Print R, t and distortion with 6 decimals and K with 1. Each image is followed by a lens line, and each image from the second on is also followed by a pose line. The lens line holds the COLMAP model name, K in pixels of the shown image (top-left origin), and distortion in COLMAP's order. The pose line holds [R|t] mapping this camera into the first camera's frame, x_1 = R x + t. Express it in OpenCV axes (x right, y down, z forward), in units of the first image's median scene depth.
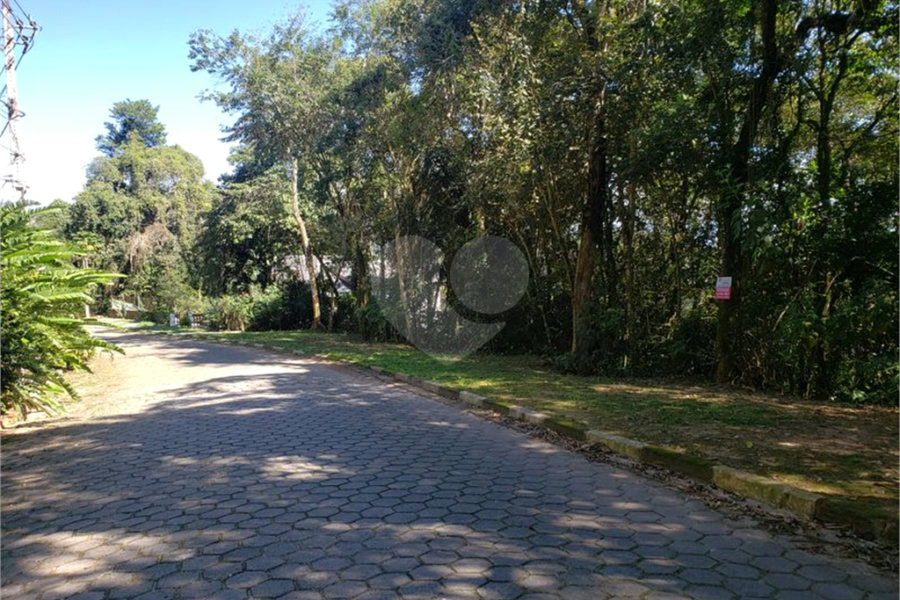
lens RADIAL K [[730.4, 0, 460.6], [0, 730.4, 303.7], [0, 0, 1]] dist [0.040749, -0.002296]
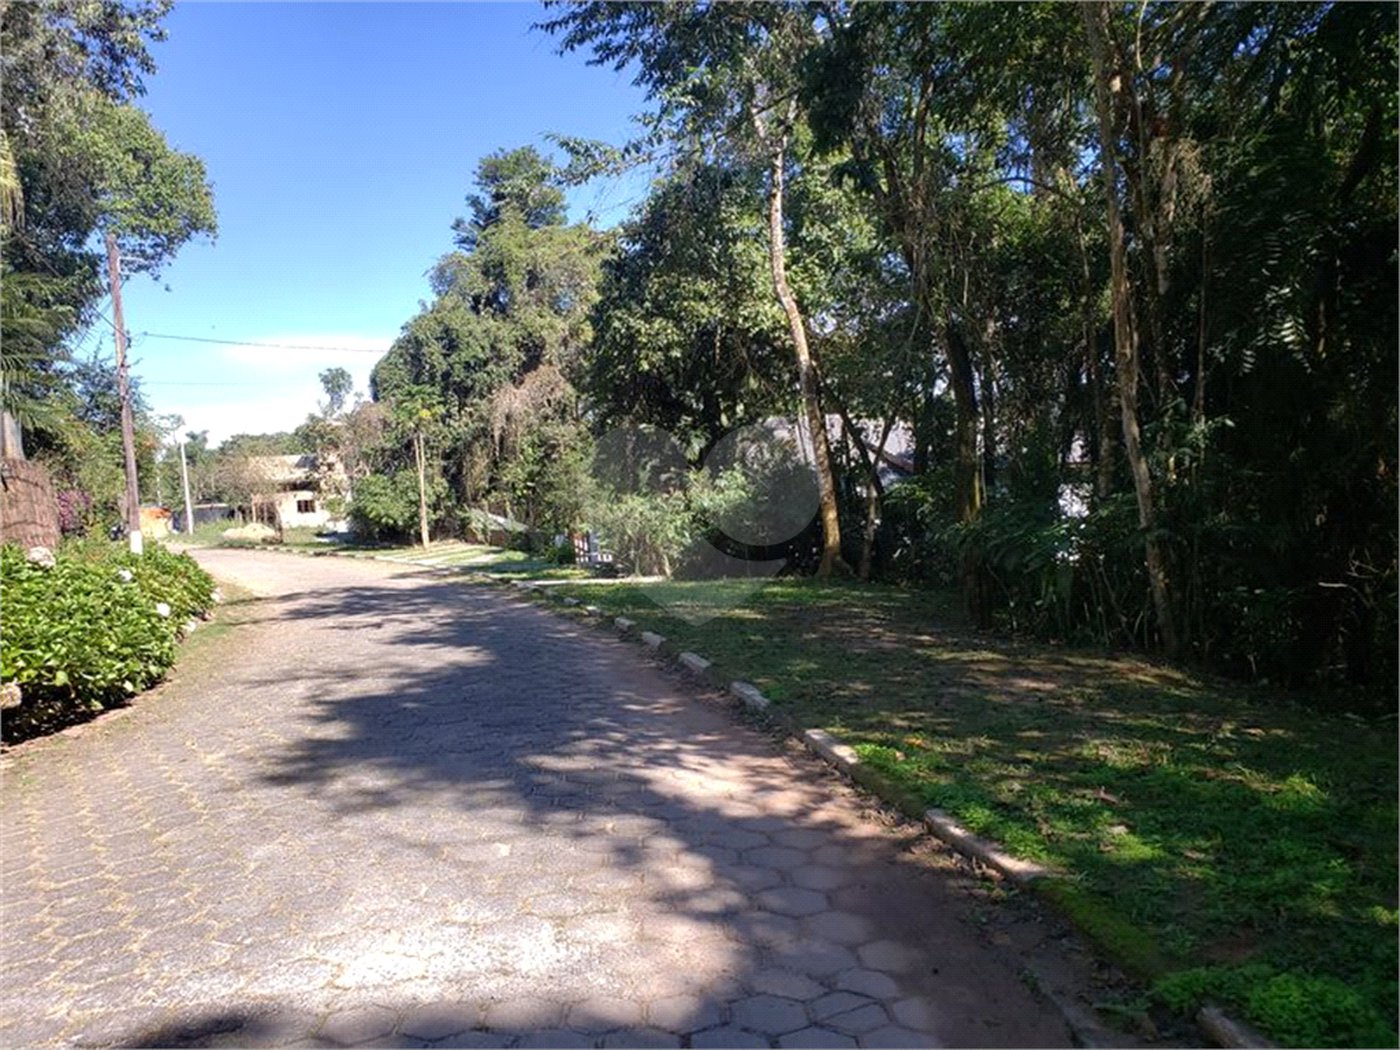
lens RADIAL K [[1139.8, 0, 700.0], [0, 1139.8, 525.0], [0, 0, 1]] dist [0.021453, 0.000855]
pose [[0.949307, -0.007939, -0.314250, -0.050964], [0.010864, 0.999912, 0.007559, 0.001318], [0.314162, -0.010590, 0.949310, 0.282394]]
